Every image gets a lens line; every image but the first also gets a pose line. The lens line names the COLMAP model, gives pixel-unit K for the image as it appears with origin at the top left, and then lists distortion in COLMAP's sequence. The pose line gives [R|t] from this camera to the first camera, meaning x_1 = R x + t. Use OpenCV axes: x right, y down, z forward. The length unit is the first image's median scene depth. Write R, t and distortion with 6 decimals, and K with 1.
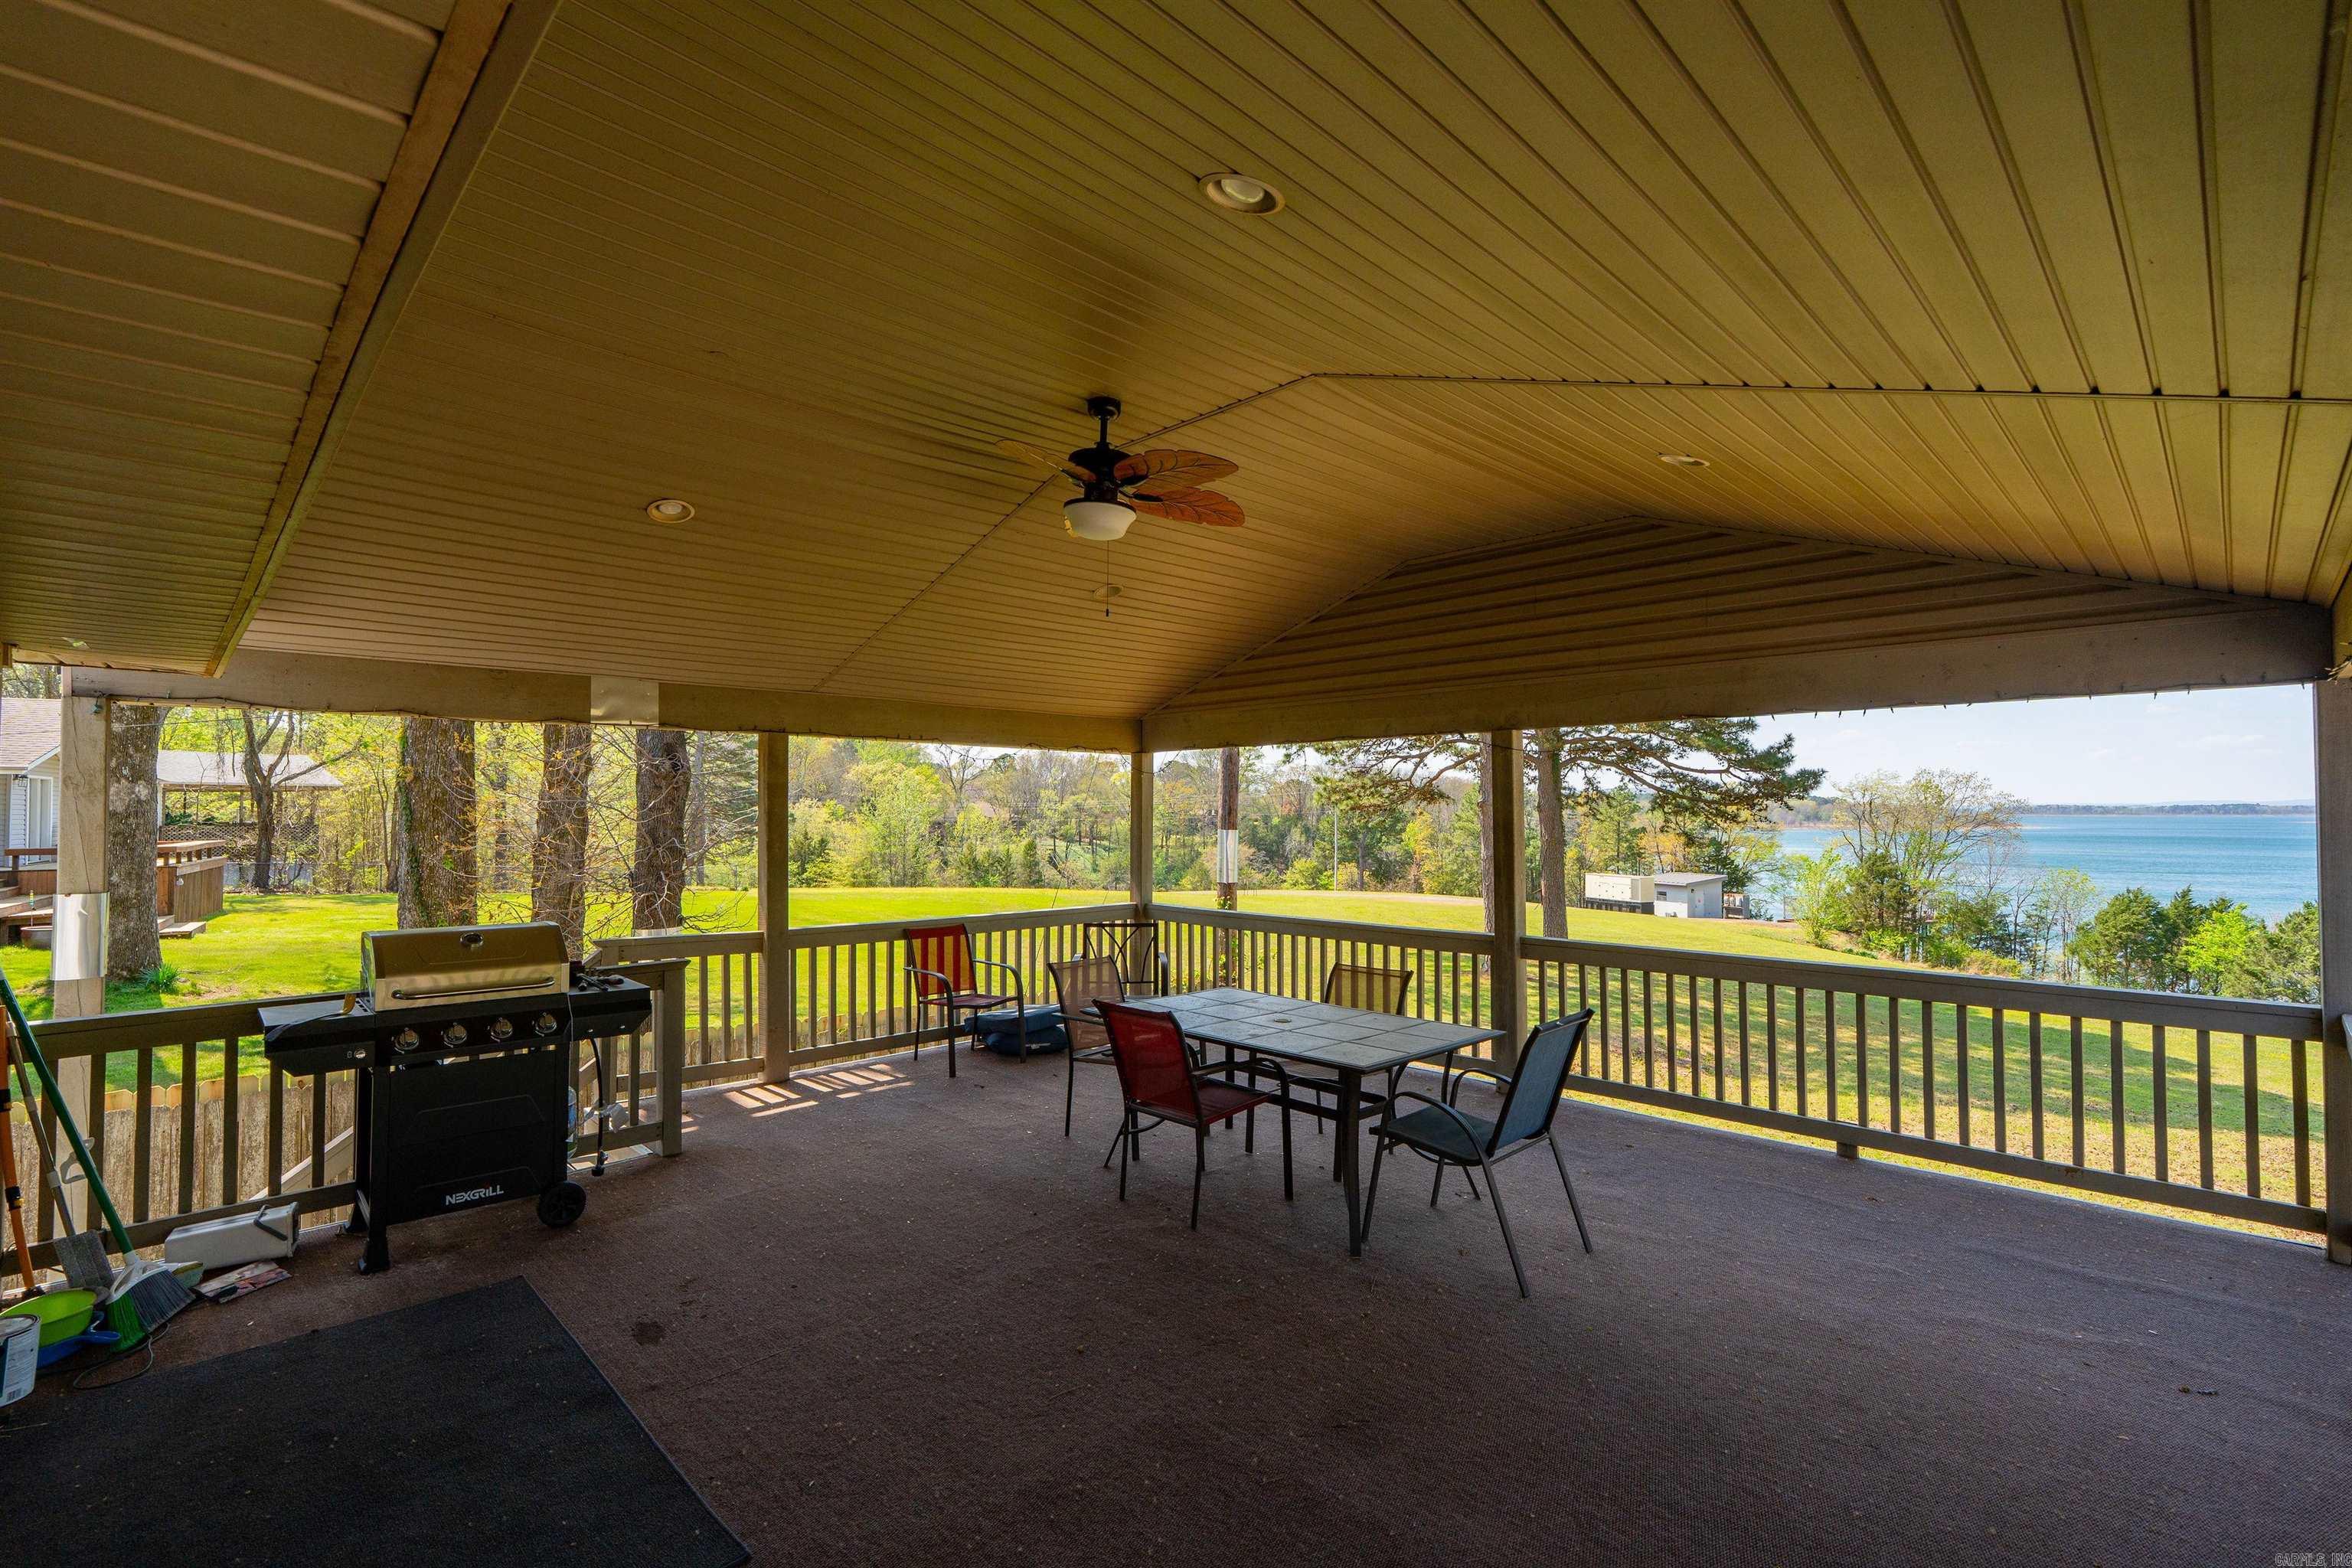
lens RADIAL K [[1055.9, 0, 1176.4], [0, 1055.9, 796.4], [0, 0, 1]] dist [-0.006521, 0.002478]
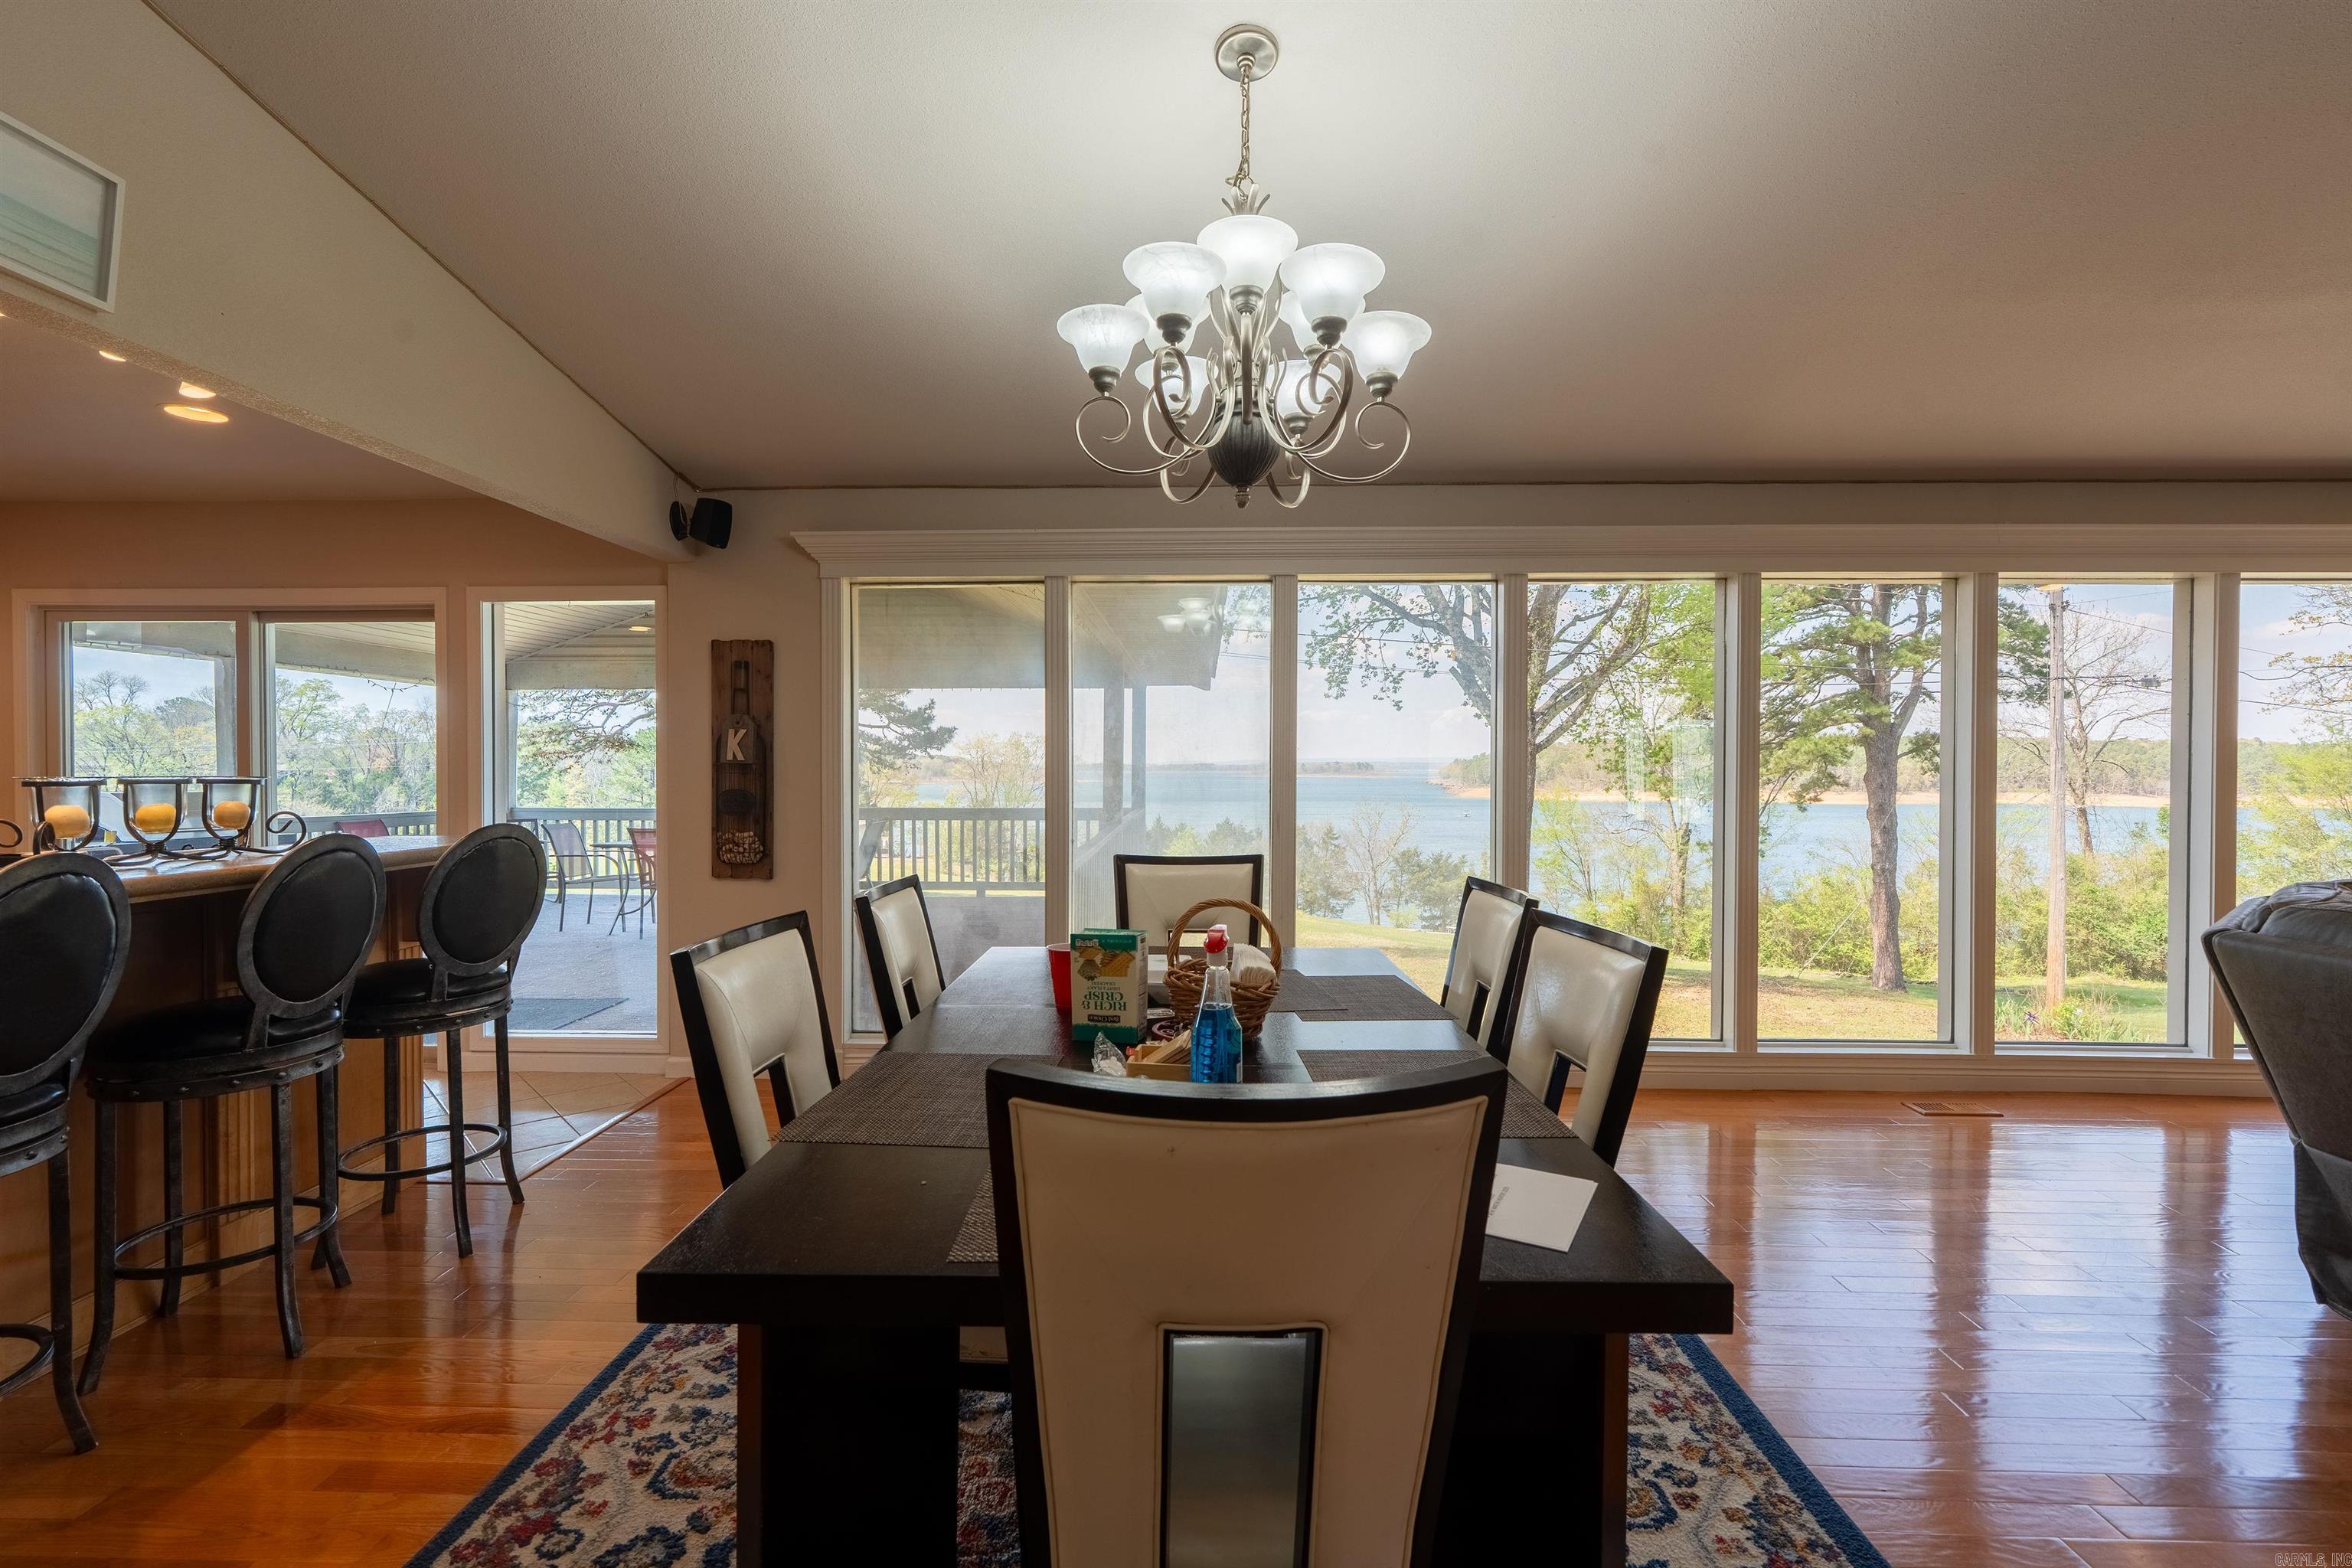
lens RADIAL K [[1055.9, 0, 1169.9], [0, 1055.9, 790.4], [0, 0, 1]] dist [-0.006521, 0.002478]
pose [[0.725764, -0.012847, 0.687823, -0.067579], [-0.011078, 0.999478, 0.030357, 0.006883], [-0.687854, -0.029651, 0.725243, -0.098769]]
